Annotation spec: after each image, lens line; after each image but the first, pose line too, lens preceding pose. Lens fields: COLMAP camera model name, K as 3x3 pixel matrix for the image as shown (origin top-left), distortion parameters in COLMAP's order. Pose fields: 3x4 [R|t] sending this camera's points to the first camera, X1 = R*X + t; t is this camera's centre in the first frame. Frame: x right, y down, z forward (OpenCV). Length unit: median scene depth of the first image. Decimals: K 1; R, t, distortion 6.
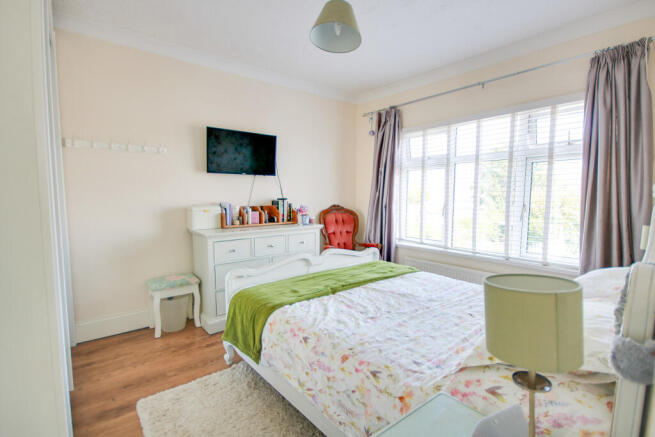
lens RADIAL K [[306.4, 0, 327.5], [0, 306.4, 218.5], [0, 0, 1]] dist [0.025185, -0.000110]
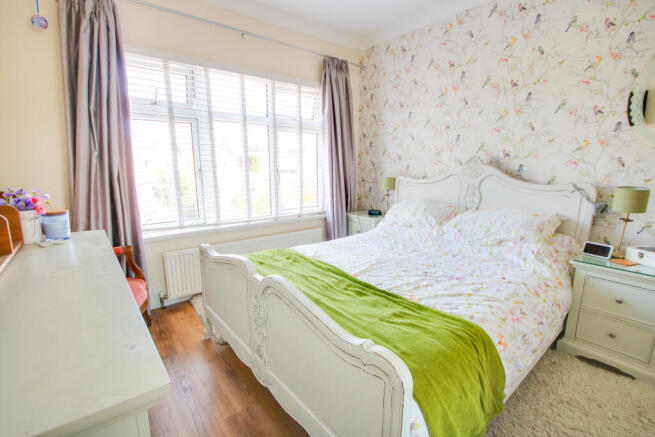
lens RADIAL K [[306.4, 0, 327.5], [0, 306.4, 218.5], [0, 0, 1]] dist [0.025185, -0.000110]
pose [[0.008466, -0.193535, 0.981057, -0.572680], [0.074938, 0.978456, 0.192375, -0.076288], [-0.997152, 0.071890, 0.022786, 0.920417]]
